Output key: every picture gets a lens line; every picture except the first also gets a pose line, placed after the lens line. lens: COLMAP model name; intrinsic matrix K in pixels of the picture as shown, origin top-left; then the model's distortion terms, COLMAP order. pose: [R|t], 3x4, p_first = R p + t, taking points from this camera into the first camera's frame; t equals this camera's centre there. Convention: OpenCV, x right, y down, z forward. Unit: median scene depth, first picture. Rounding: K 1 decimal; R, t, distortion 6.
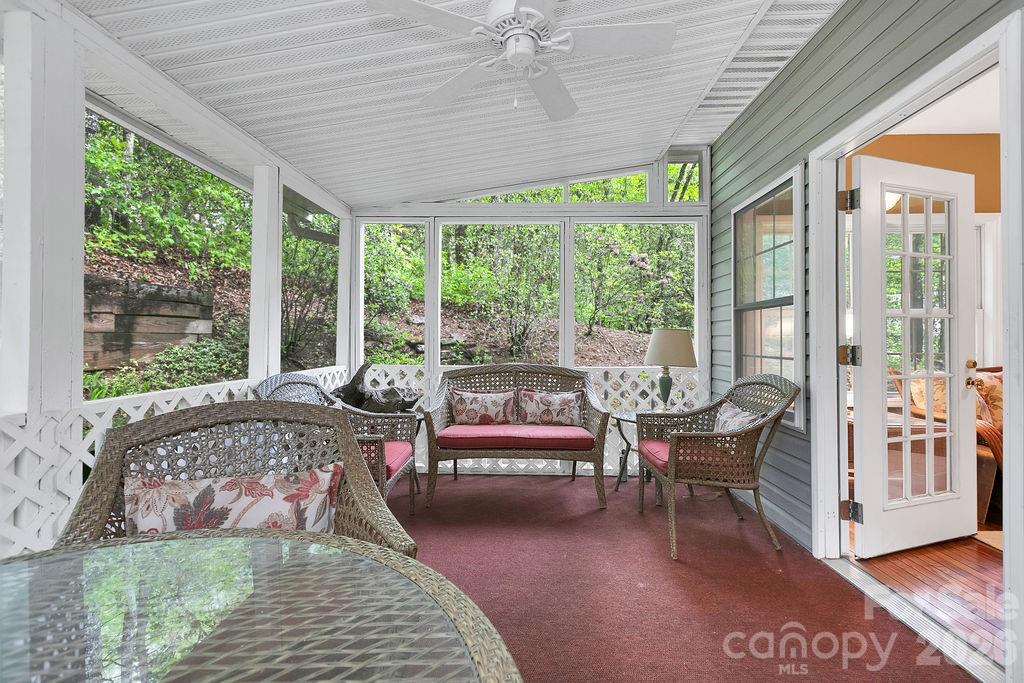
lens RADIAL K [[466.9, 0, 513.7], [0, 466.9, 338.7], [0, 0, 1]] dist [0.003968, -0.002449]
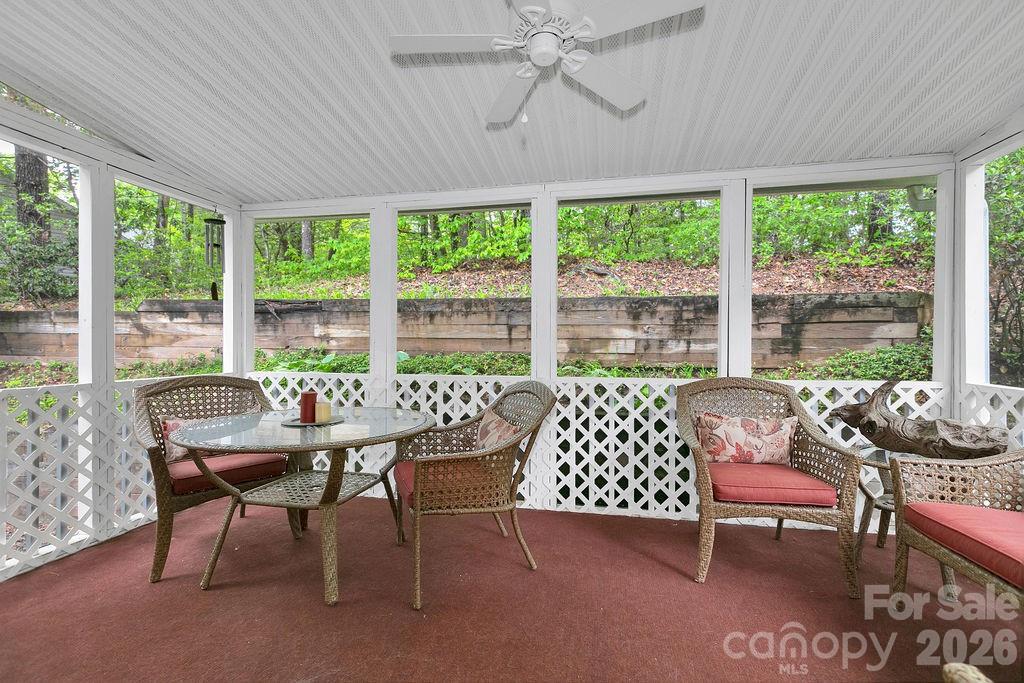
lens RADIAL K [[466.9, 0, 515.2], [0, 466.9, 341.2], [0, 0, 1]] dist [0.003968, -0.002449]
pose [[-0.153389, -0.002935, -0.988162, 0.445722], [0.002675, 0.999991, -0.003385, -0.004174], [0.988162, -0.003163, -0.153380, 0.485145]]
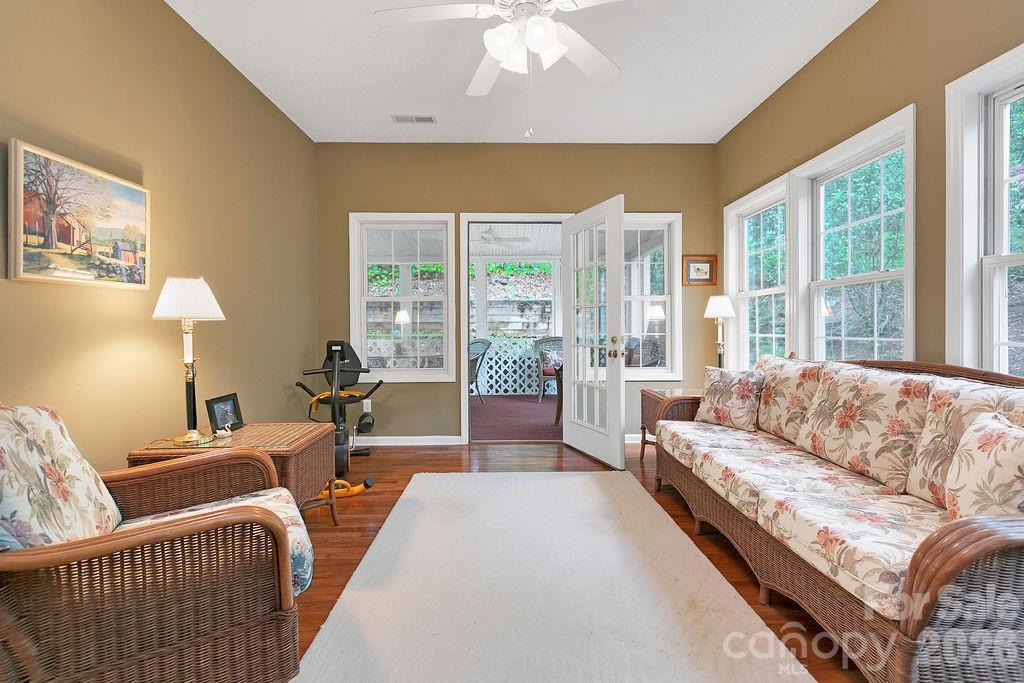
lens RADIAL K [[466.9, 0, 501.6], [0, 466.9, 332.6], [0, 0, 1]] dist [0.003968, -0.002449]
pose [[0.030162, 0.012799, -0.999463, 1.574992], [0.010148, 0.999863, 0.013110, 0.008055], [0.999493, -0.010538, 0.030028, 0.432081]]
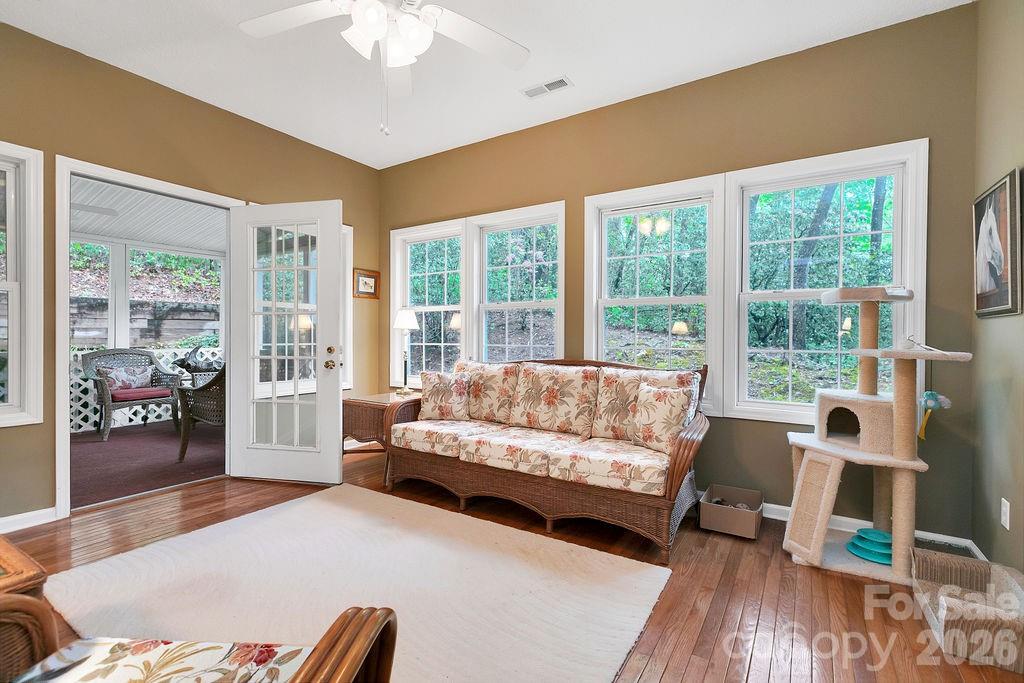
lens RADIAL K [[466.9, 0, 515.9], [0, 466.9, 339.9], [0, 0, 1]] dist [0.003968, -0.002449]
pose [[0.856142, 0.008325, -0.516673, 1.420851], [-0.002490, 0.999925, 0.011986, 0.006382], [0.516734, -0.008975, 0.856099, 0.122571]]
